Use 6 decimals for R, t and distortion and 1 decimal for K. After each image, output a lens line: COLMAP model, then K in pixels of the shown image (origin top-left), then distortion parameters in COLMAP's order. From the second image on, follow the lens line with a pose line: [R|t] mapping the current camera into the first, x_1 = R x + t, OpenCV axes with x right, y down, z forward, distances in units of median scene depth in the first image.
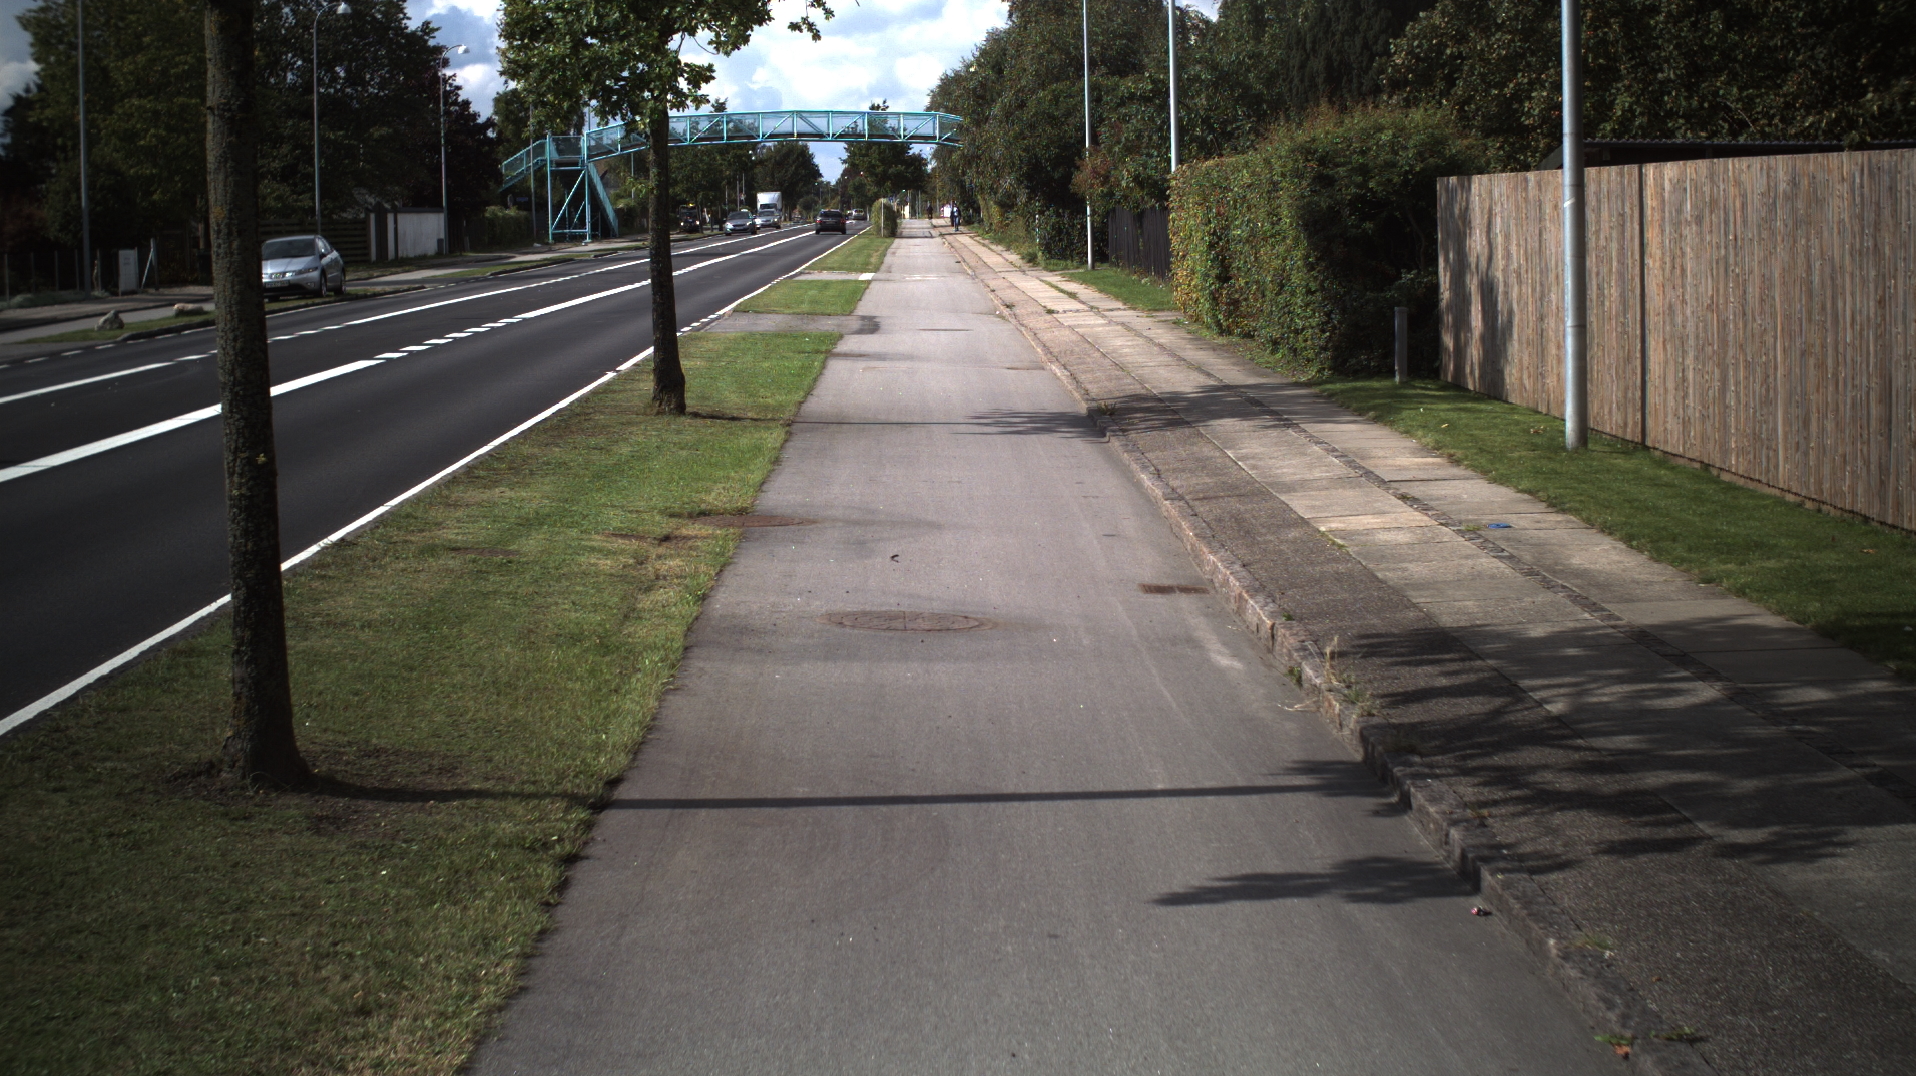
lens RADIAL K [[4079.9, 0, 958.0], [0, 4079.9, 538.0], [0, 0, 1]] dist [-0.347443, 0.200765]
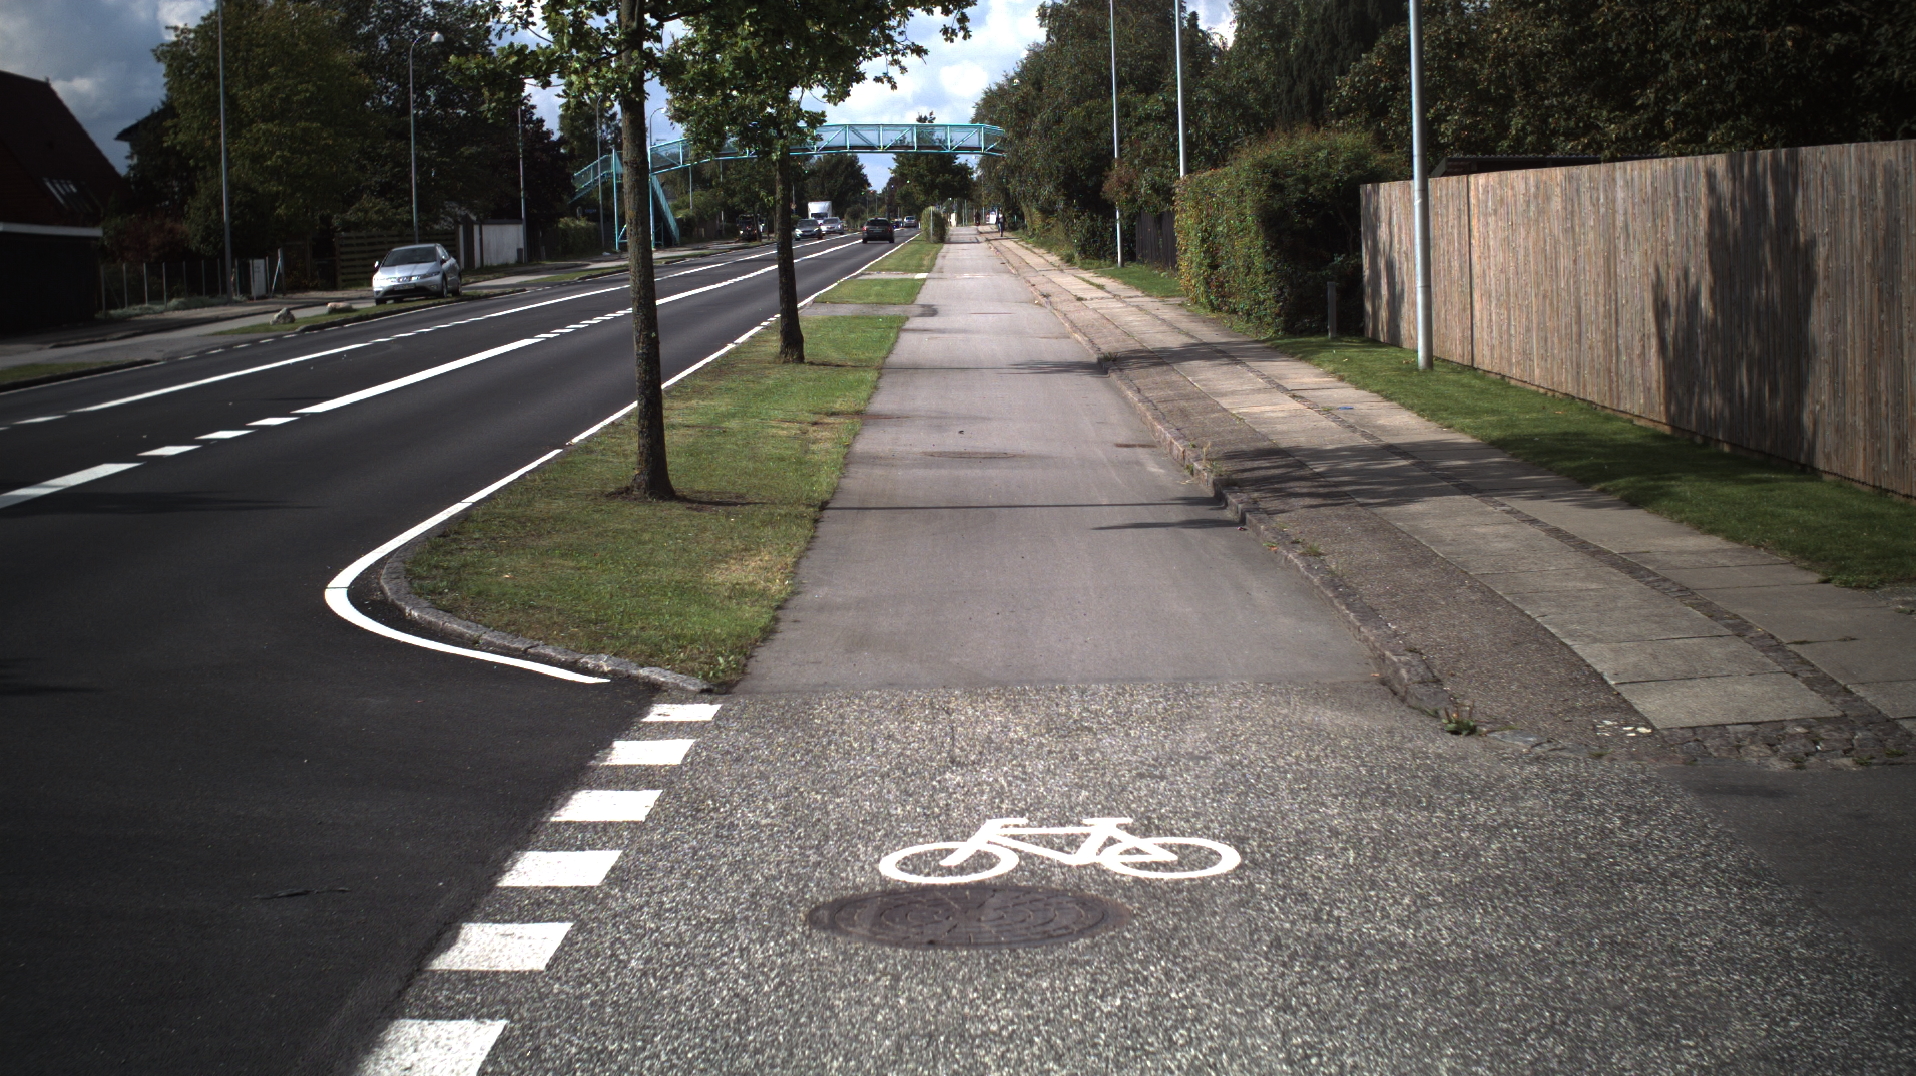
lens RADIAL K [[4079.9, 0, 958.0], [0, 4079.9, 538.0], [0, 0, 1]] dist [-0.347443, 0.200765]
pose [[0.999868, -0.010880, -0.012039, 0.000848], [0.010858, 0.999939, -0.001958, 0.023265], [0.012059, 0.001827, 0.999926, -0.274596]]
